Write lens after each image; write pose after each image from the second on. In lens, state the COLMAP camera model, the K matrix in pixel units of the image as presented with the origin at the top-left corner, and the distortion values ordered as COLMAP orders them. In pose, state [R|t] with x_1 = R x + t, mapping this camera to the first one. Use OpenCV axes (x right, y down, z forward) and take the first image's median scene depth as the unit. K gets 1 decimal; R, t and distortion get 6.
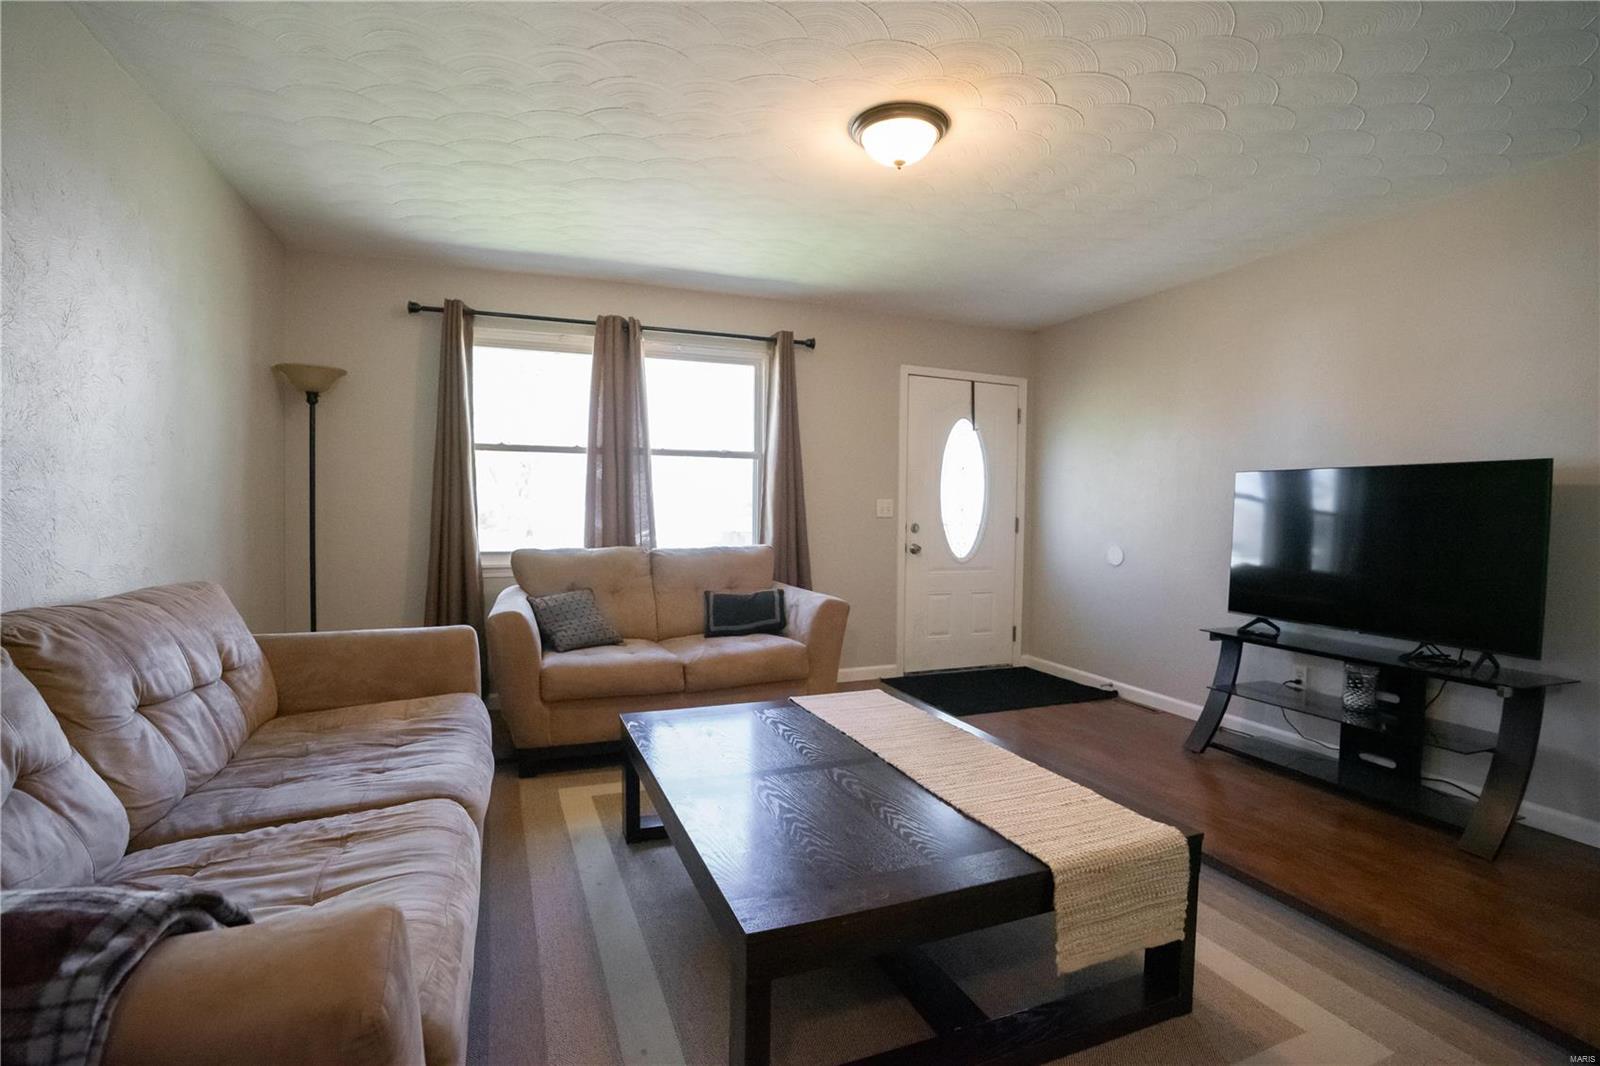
lens RADIAL K [[746.9, 0, 795.1], [0, 746.9, 545.4], [0, 0, 1]] dist [-0.001349, -0.000003]
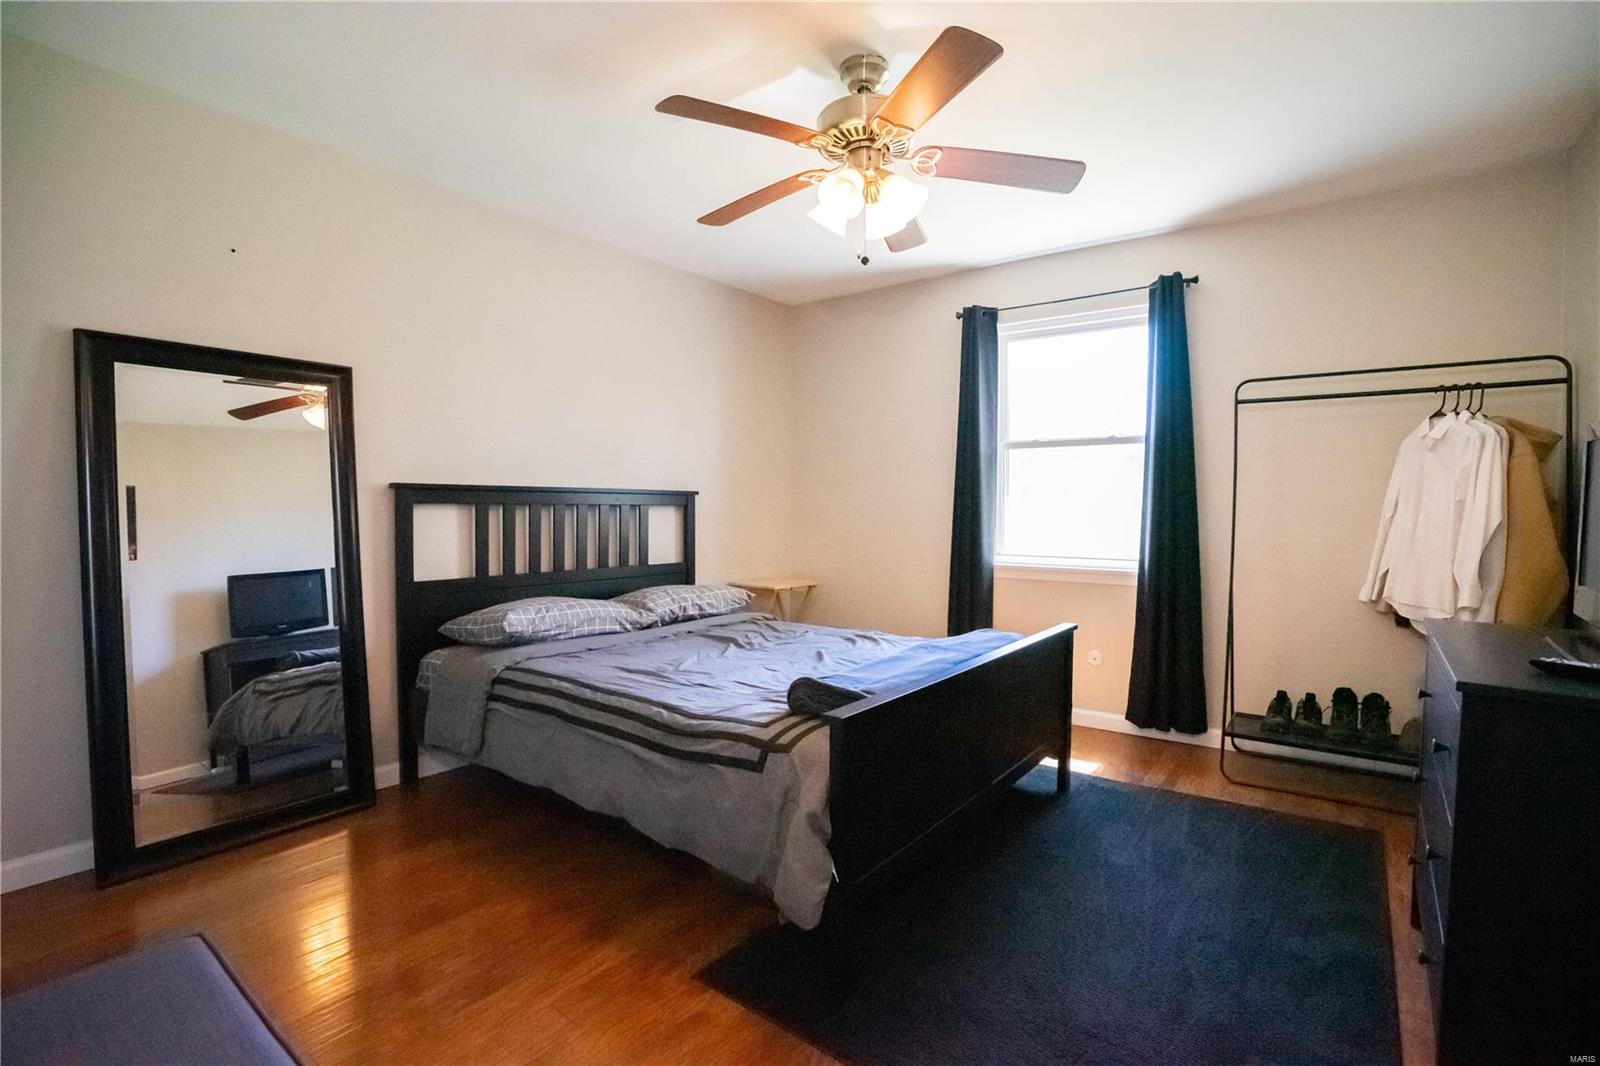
lens RADIAL K [[746.9, 0, 795.1], [0, 746.9, 545.4], [0, 0, 1]] dist [-0.001349, -0.000003]
pose [[0.508842, 0.045351, -0.859665, 0.462366], [-0.036159, 0.998856, 0.031292, -0.019577], [0.860100, 0.015162, 0.509900, 0.291501]]
